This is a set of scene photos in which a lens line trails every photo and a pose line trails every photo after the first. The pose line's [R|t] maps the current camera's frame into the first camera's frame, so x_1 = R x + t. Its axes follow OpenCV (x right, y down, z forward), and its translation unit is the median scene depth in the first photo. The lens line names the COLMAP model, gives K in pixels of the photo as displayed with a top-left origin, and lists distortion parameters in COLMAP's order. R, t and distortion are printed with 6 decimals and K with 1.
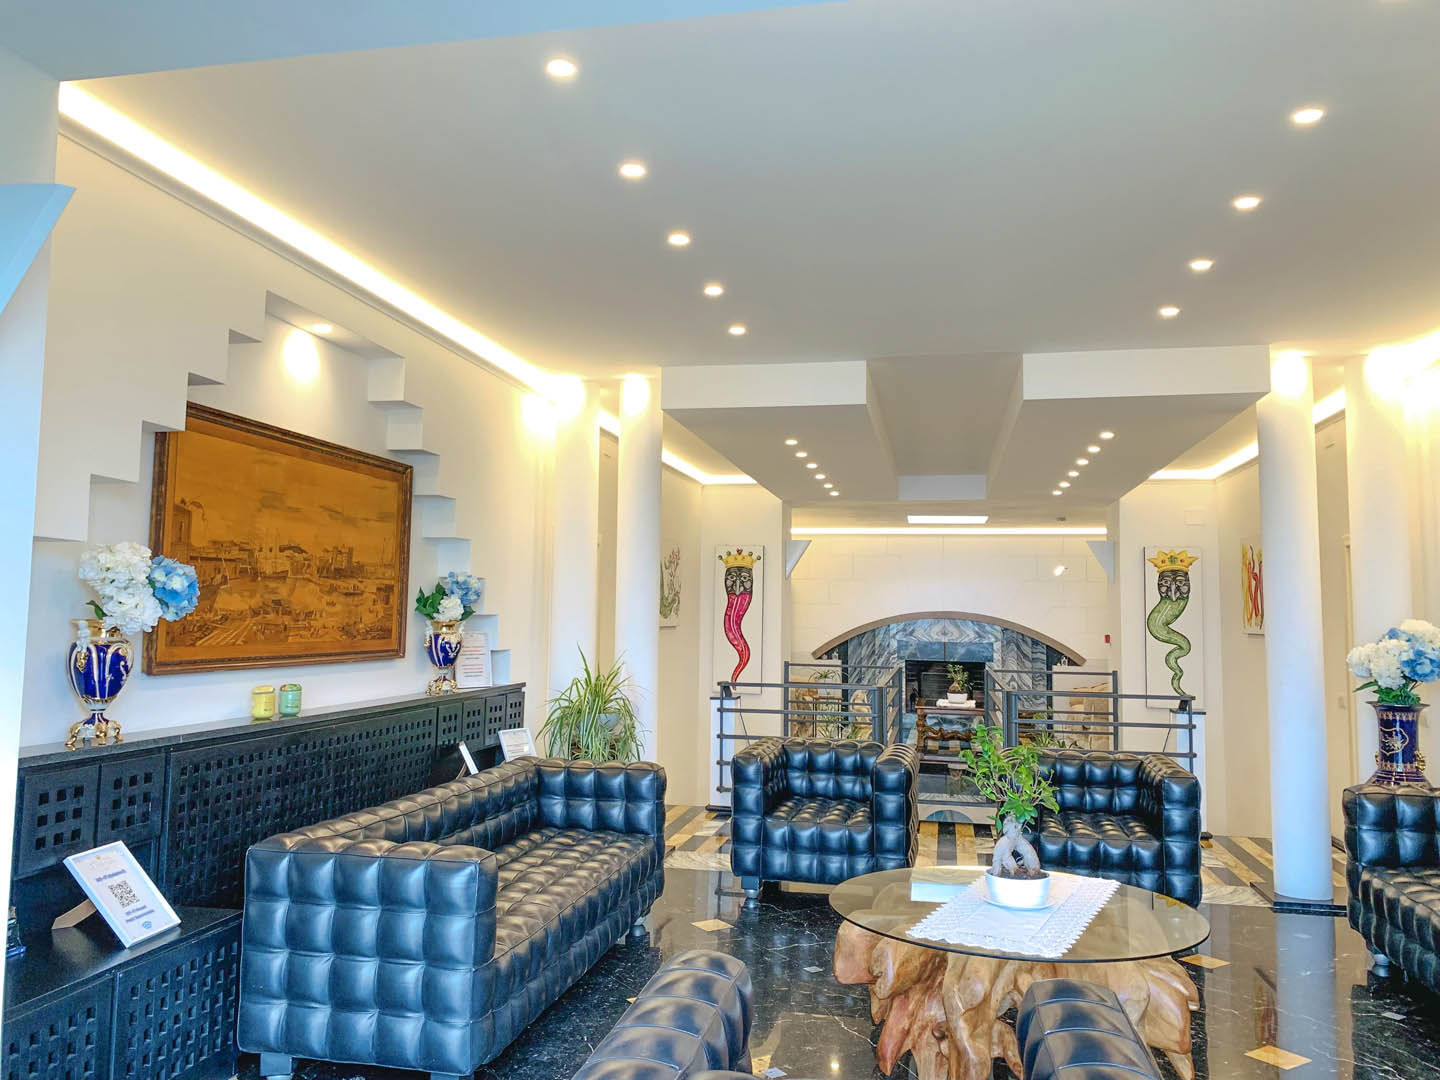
lens RADIAL K [[1108.6, 0, 700.1], [0, 1108.6, 519.1], [0, 0, 1]] dist [0.051043, -0.072338]
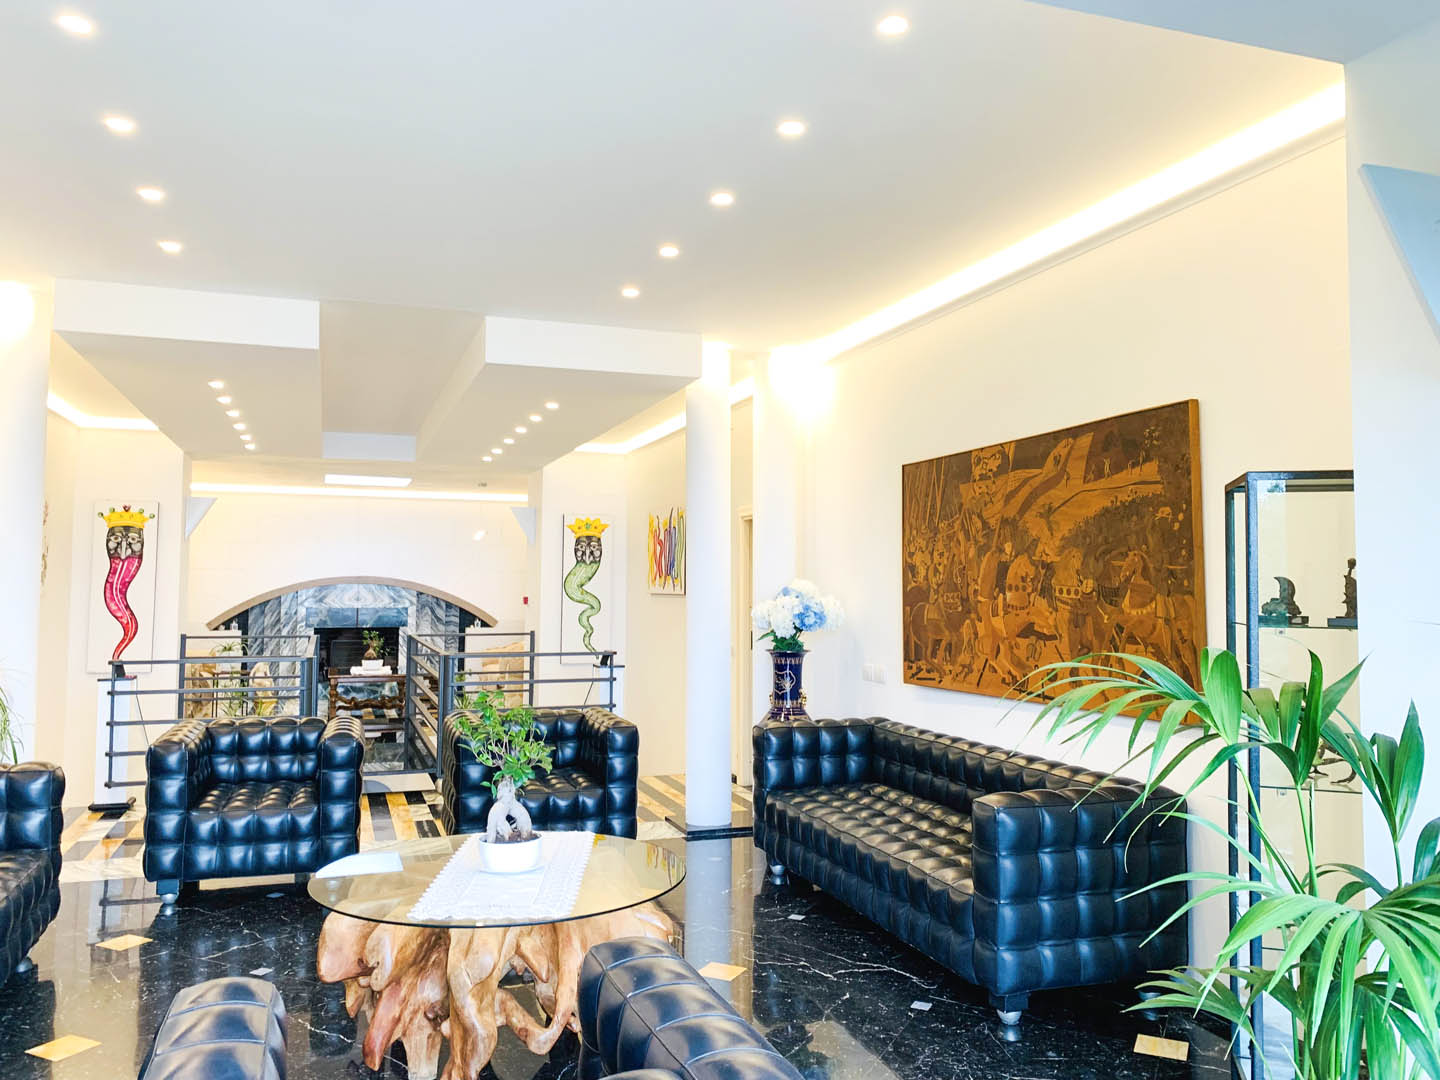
lens RADIAL K [[1109.7, 0, 720.1], [0, 1109.7, 523.2], [0, 0, 1]] dist [0.051237, -0.075280]
pose [[0.854942, 0.018862, 0.518381, -0.045284], [-0.037216, 0.998994, 0.025029, 0.004121], [-0.517387, -0.040690, 0.854784, 0.040463]]
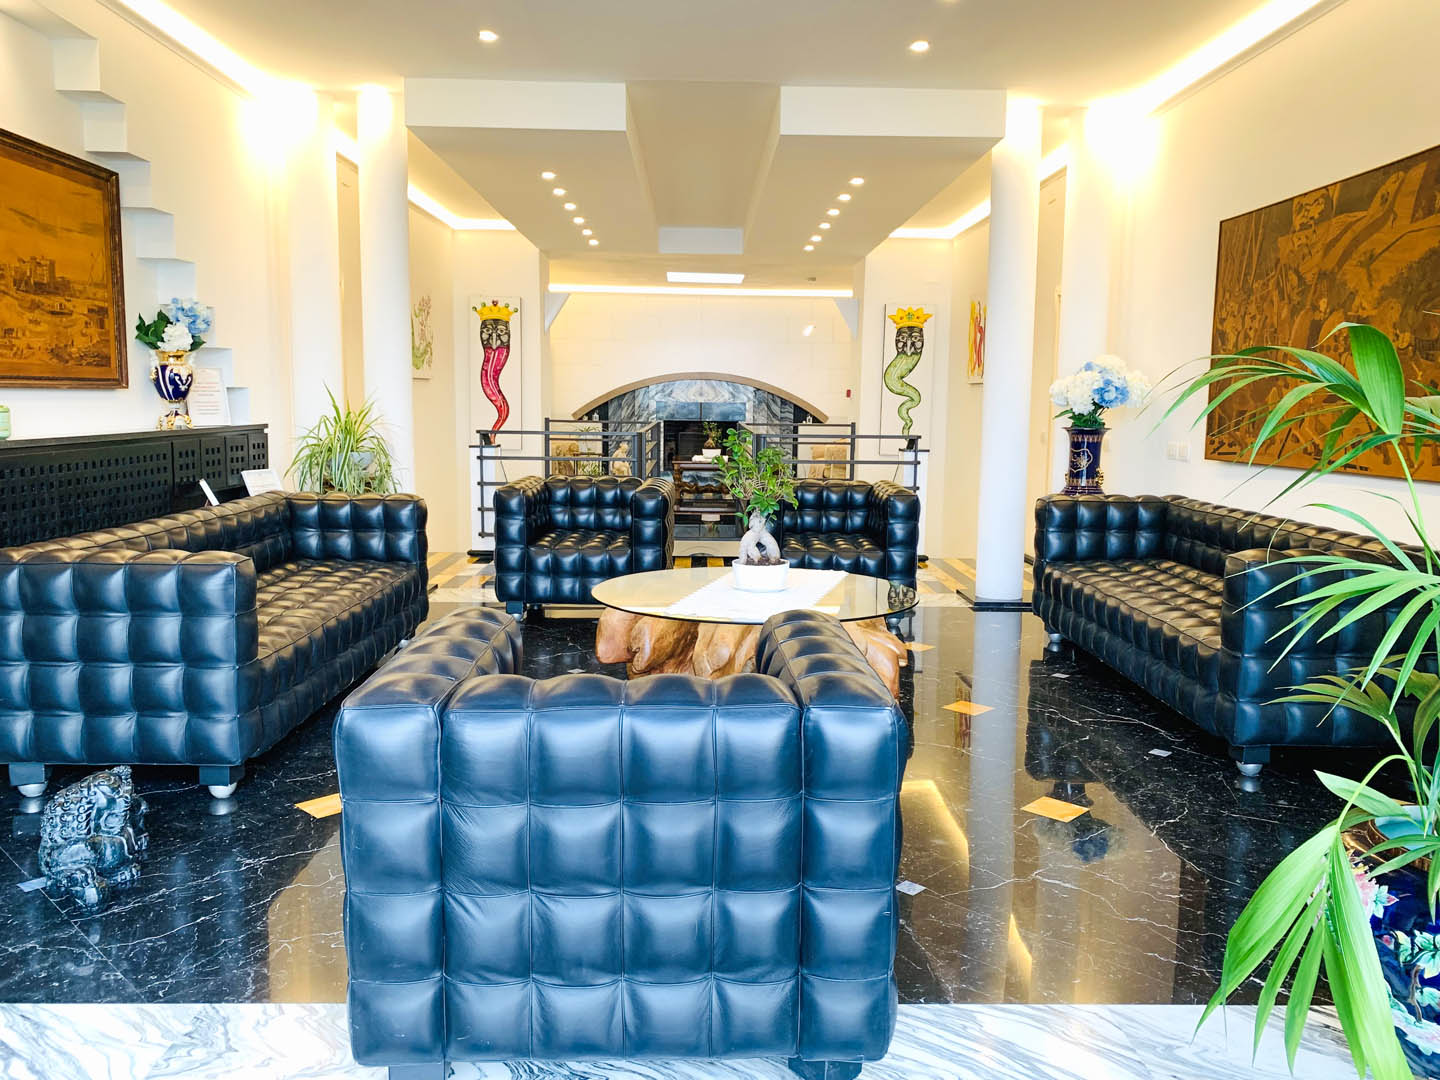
lens RADIAL K [[1109.7, 0, 720.1], [0, 1109.7, 523.2], [0, 0, 1]] dist [0.051237, -0.075280]
pose [[0.973042, -0.029041, 0.228793, -0.003311], [-0.018670, 0.978866, 0.203649, 0.033978], [-0.229872, -0.202431, 0.951935, -0.017372]]
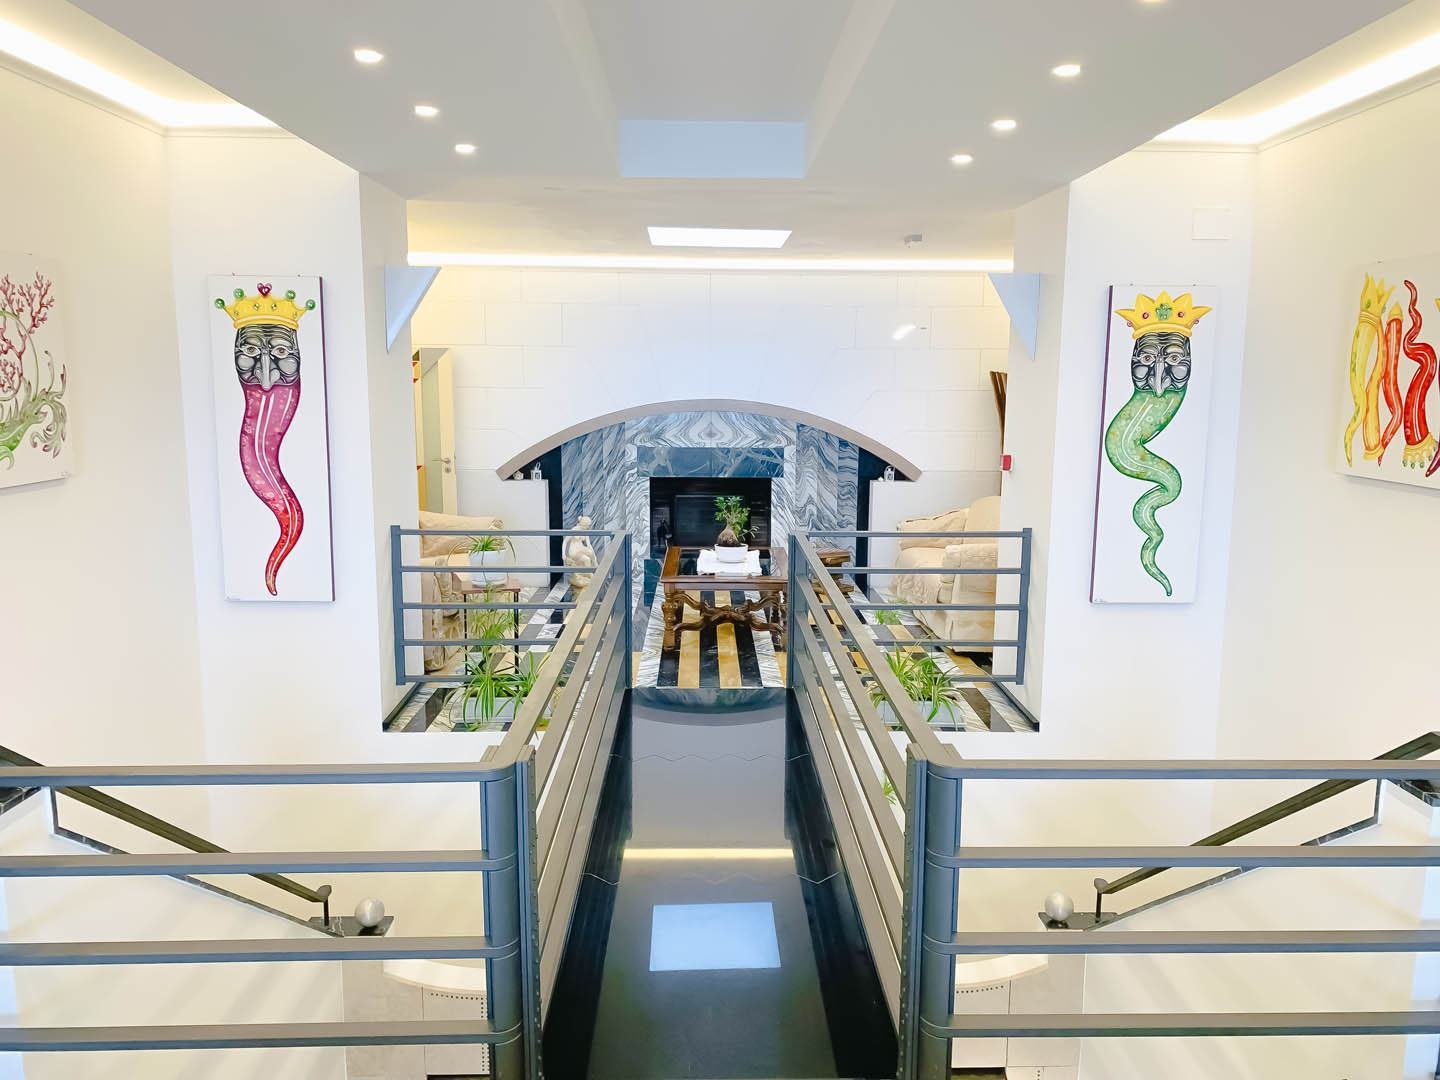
lens RADIAL K [[1232.2, 0, 725.4], [0, 1232.2, 580.3], [0, 0, 1]] dist [0.053832, -0.169267]
pose [[0.973536, -0.044058, 0.224247, 0.213550], [-0.011962, 0.970072, 0.242522, 0.042809], [-0.228220, -0.238786, 0.943873, 1.006159]]
